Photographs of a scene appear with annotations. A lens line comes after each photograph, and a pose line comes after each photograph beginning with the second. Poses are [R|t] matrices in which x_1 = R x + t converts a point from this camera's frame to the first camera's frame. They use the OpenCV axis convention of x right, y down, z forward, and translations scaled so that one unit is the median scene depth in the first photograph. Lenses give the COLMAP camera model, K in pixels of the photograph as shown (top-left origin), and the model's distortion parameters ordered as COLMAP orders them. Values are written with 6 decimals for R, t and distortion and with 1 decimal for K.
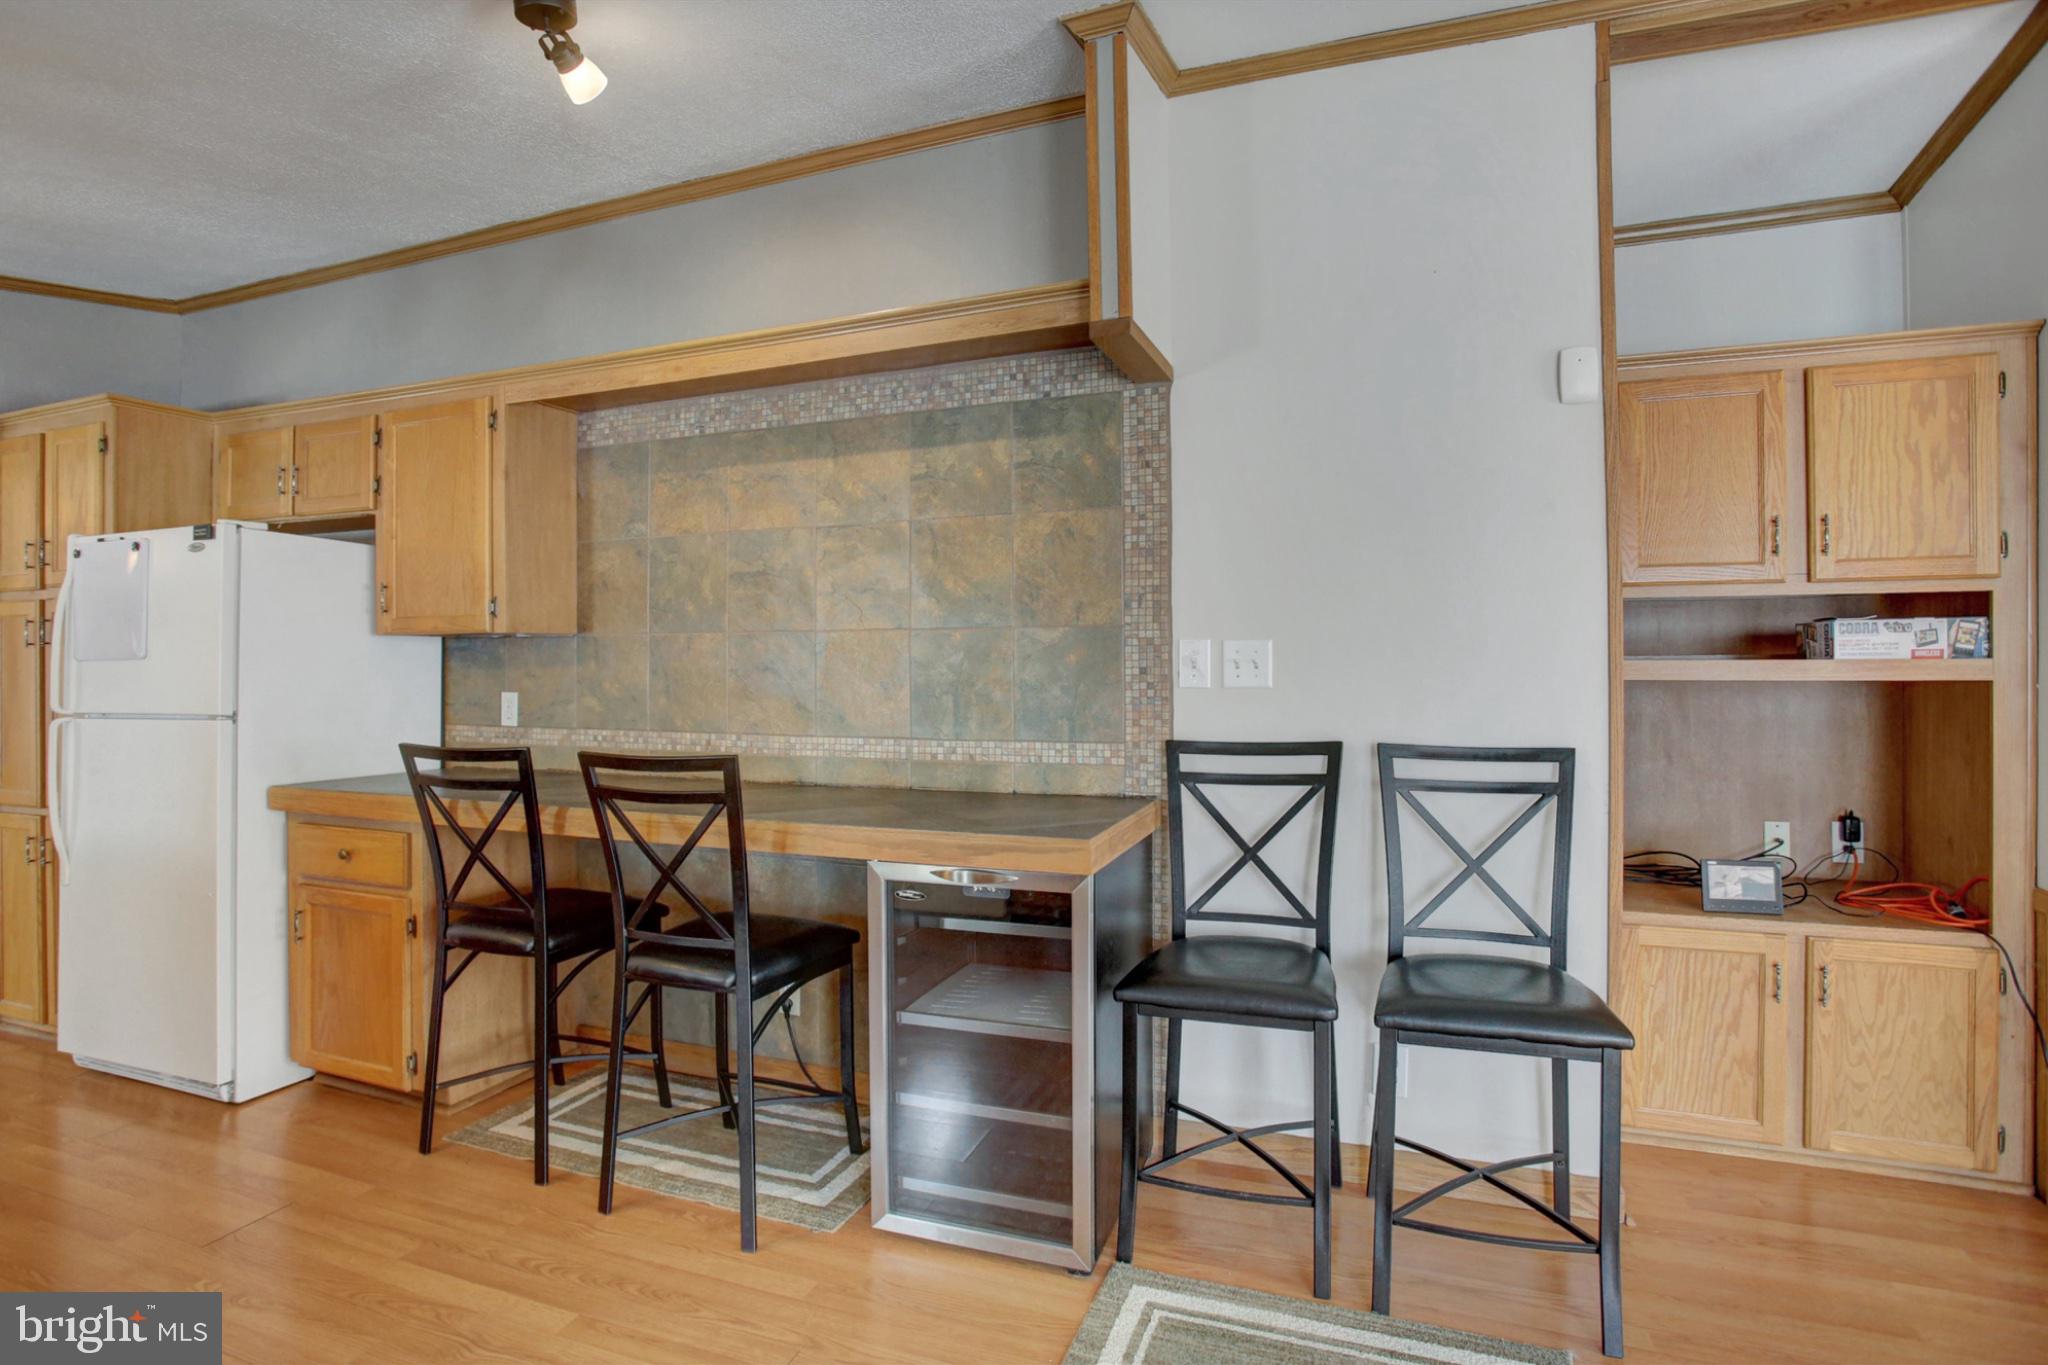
lens RADIAL K [[1039.0, 0, 1000.2], [0, 1039.0, 671.2], [0, 0, 1]] dist [-0.070191, 0.031005]
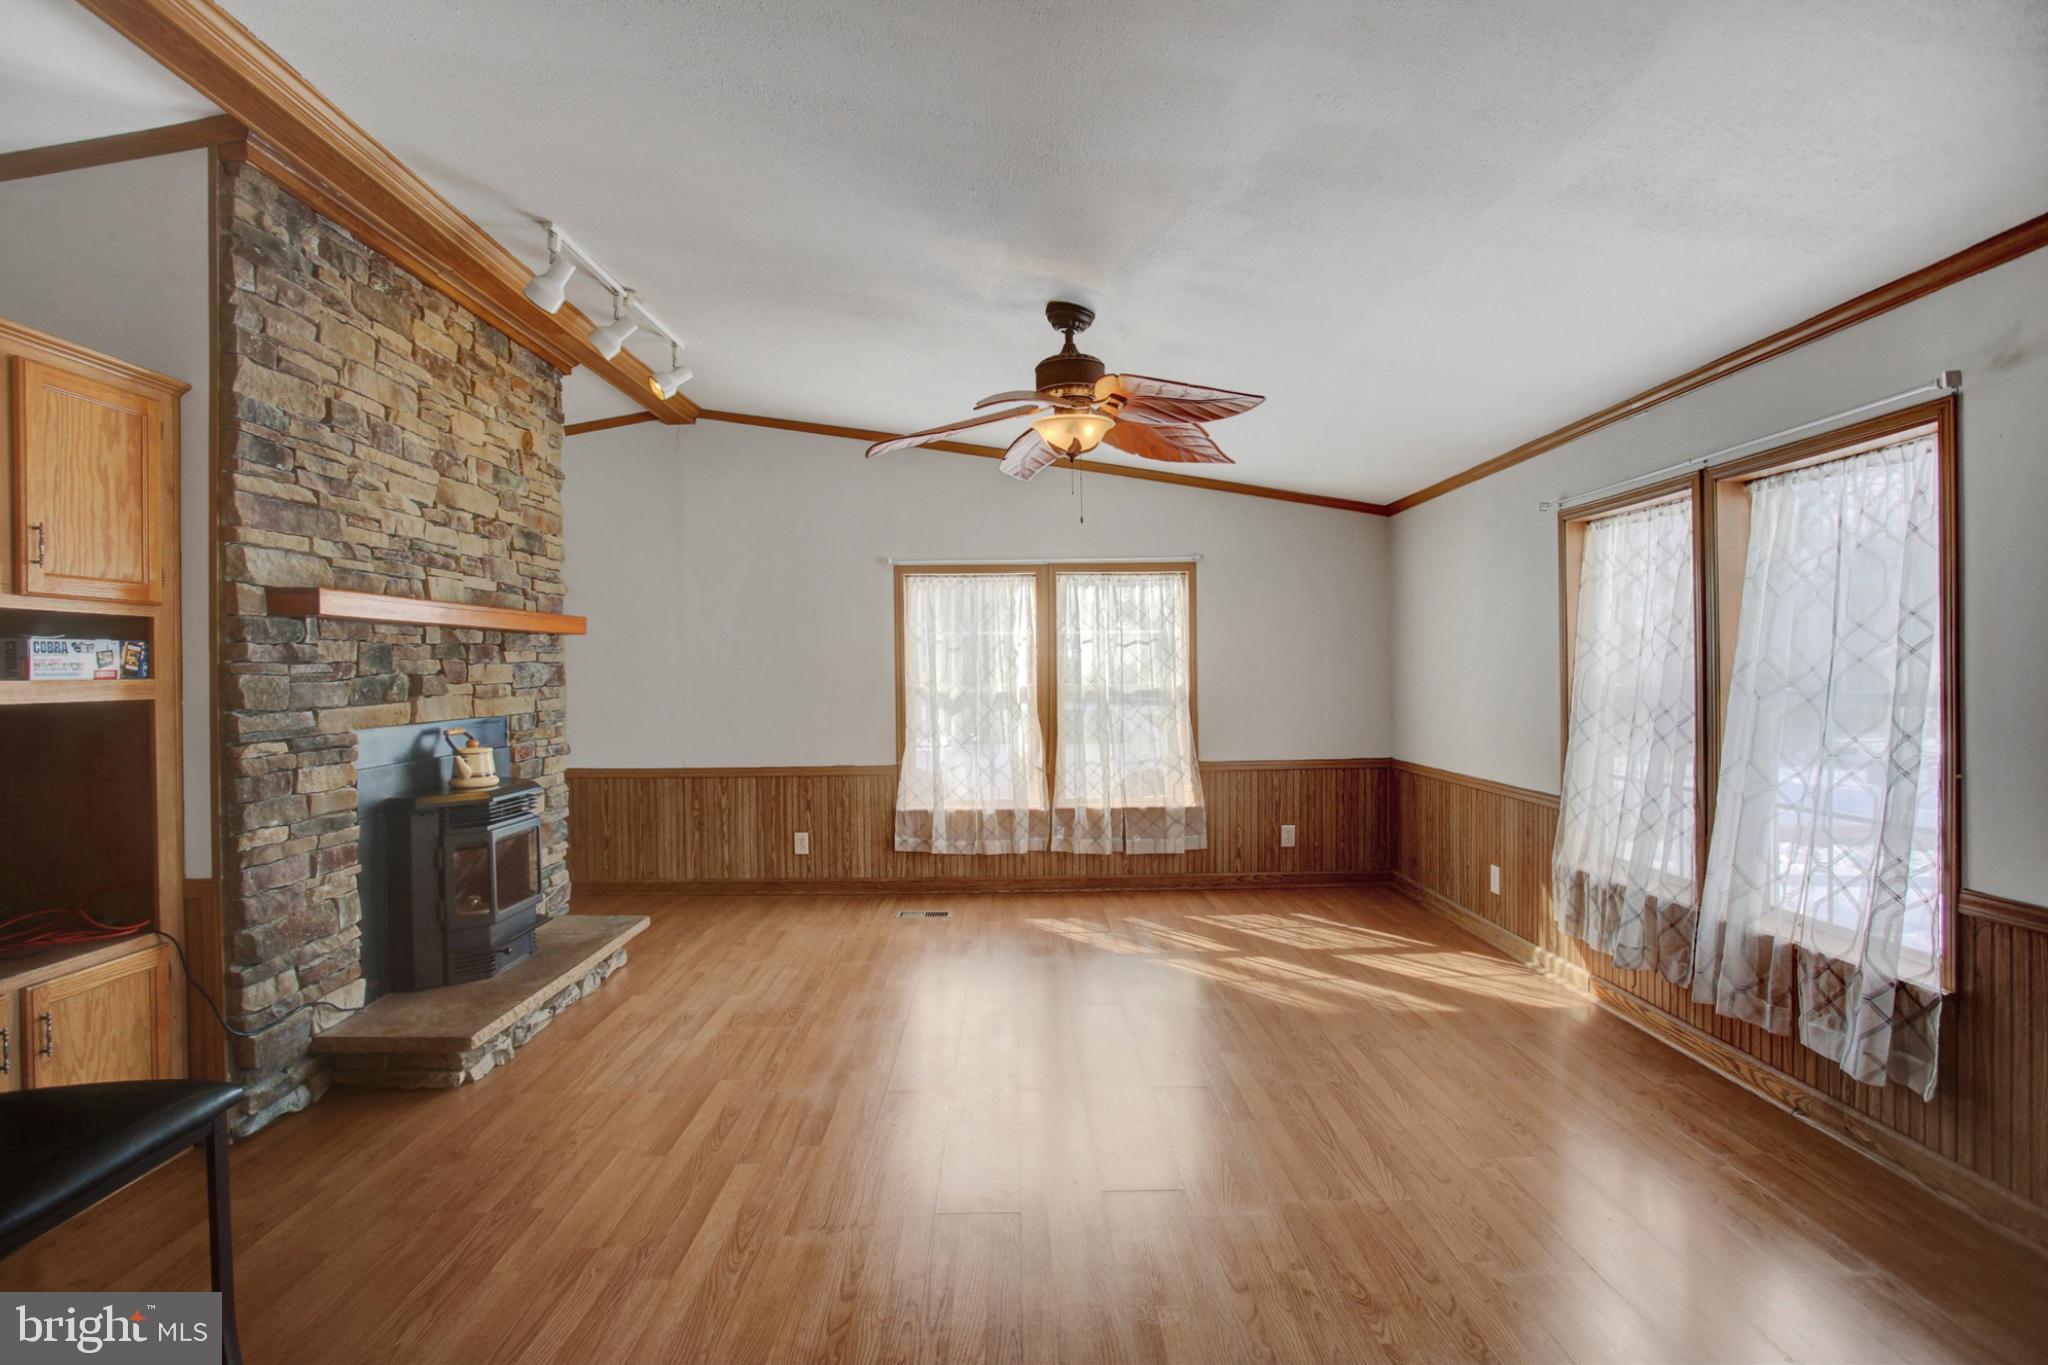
lens RADIAL K [[1039.0, 0, 1000.2], [0, 1039.0, 671.2], [0, 0, 1]] dist [-0.070191, 0.031005]
pose [[-0.349403, 0.006345, 0.936951, -0.308389], [0.017057, 0.999854, -0.000410, -0.003732], [-0.936817, 0.015838, -0.349461, 0.443874]]
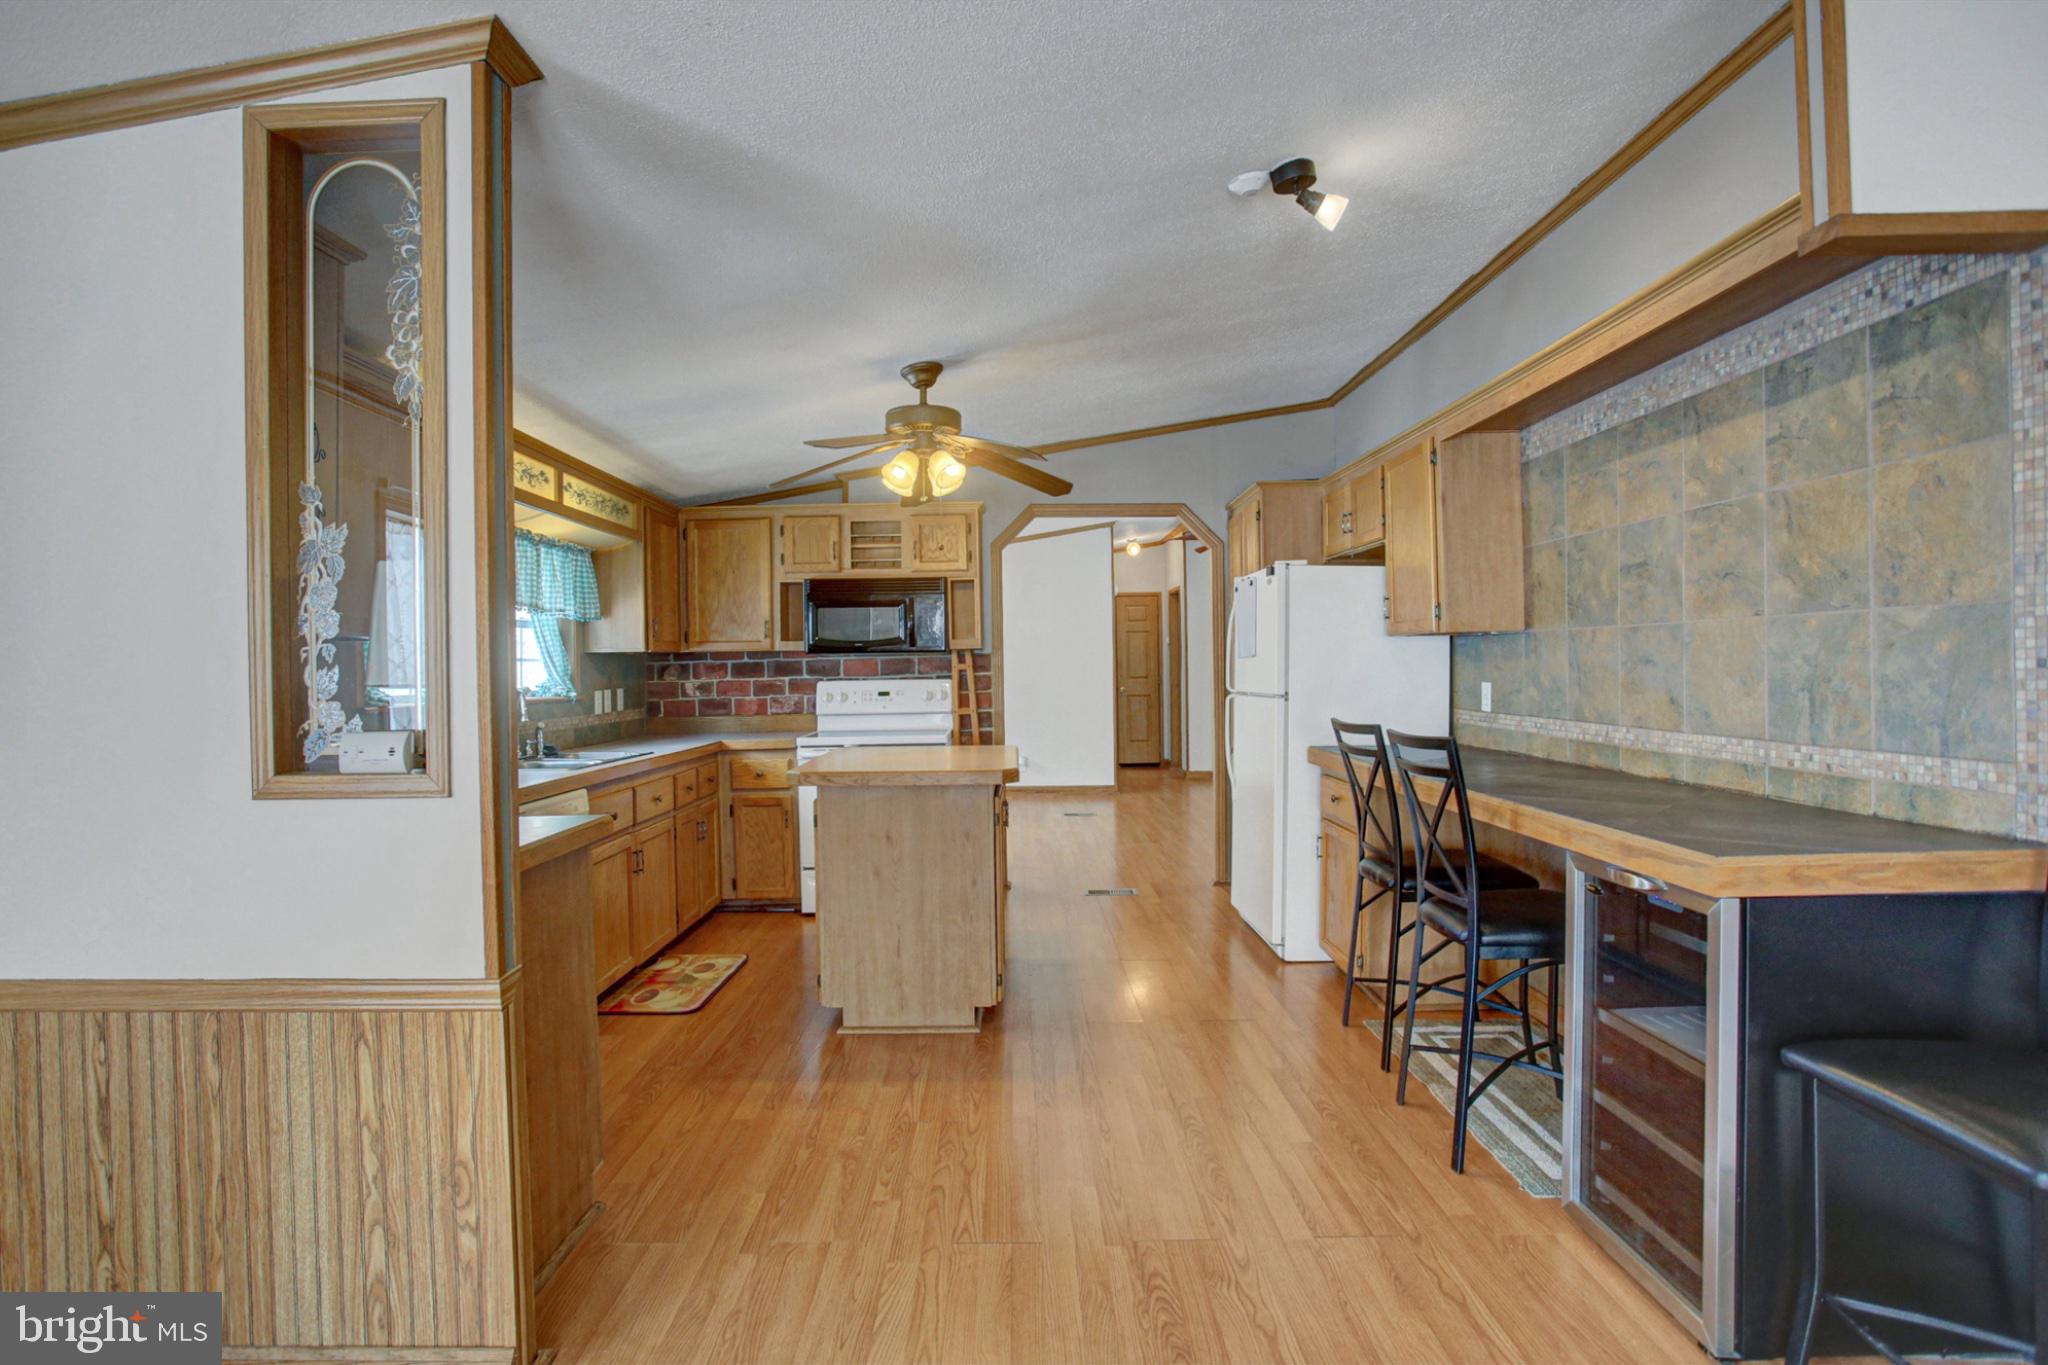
lens RADIAL K [[1039.0, 0, 1000.2], [0, 1039.0, 671.2], [0, 0, 1]] dist [-0.070191, 0.031005]
pose [[0.349190, 0.003619, -0.937045, 0.503668], [0.006304, 0.999961, 0.006211, -0.003238], [0.937031, -0.008076, 0.349153, 0.103471]]
